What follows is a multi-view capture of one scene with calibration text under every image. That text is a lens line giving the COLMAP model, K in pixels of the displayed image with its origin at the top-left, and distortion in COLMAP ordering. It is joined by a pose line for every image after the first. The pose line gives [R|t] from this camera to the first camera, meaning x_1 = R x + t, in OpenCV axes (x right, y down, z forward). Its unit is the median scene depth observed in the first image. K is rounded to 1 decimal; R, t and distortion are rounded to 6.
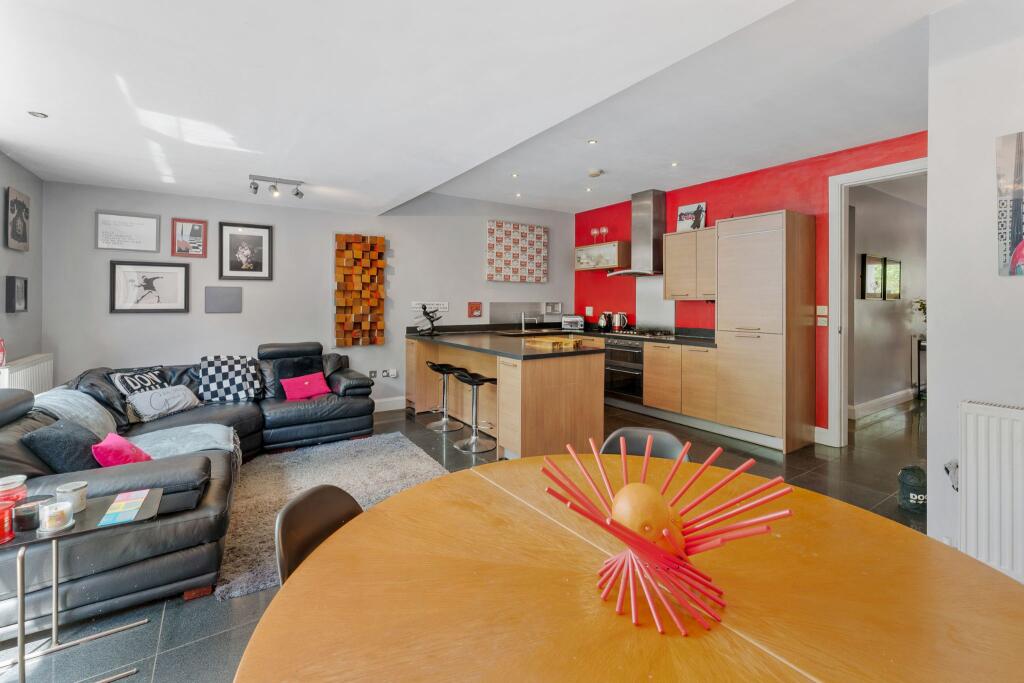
lens RADIAL K [[438.3, 0, 500.2], [0, 438.3, 300.0], [0, 0, 1]] dist [0.001553, 0.001536]
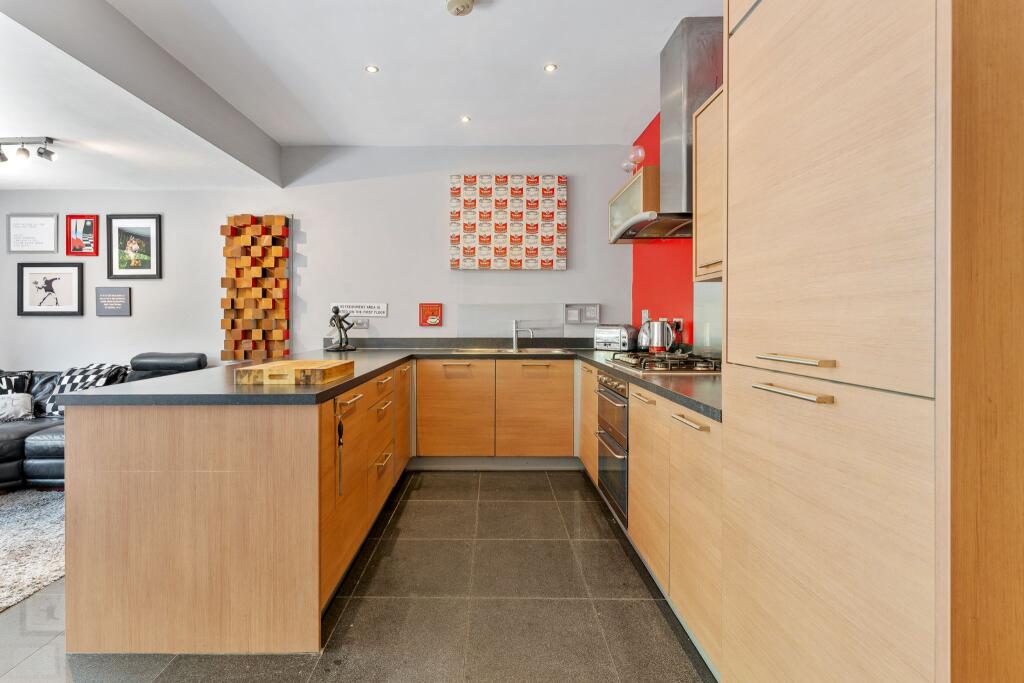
lens RADIAL K [[438.3, 0, 480.9], [0, 438.3, 321.9], [0, 0, 1]] dist [0.001553, 0.001536]
pose [[0.831945, -0.000846, -0.554858, 0.495789], [0.004253, 0.999979, 0.004852, 0.039731], [0.554842, -0.006397, 0.831931, 0.667459]]
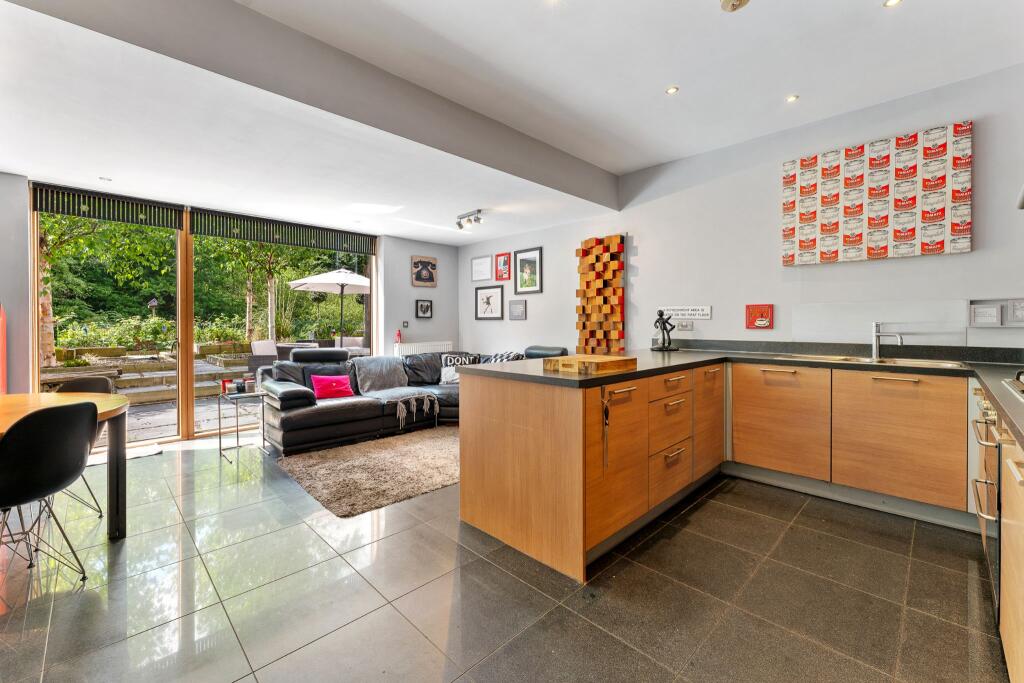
lens RADIAL K [[438.3, 0, 543.5], [0, 438.3, 324.3], [0, 0, 1]] dist [0.001553, 0.001536]
pose [[0.219924, -0.000330, -0.975517, 0.657148], [0.004555, 0.999989, 0.000689, 0.041534], [0.975506, -0.004595, 0.219923, 0.773914]]
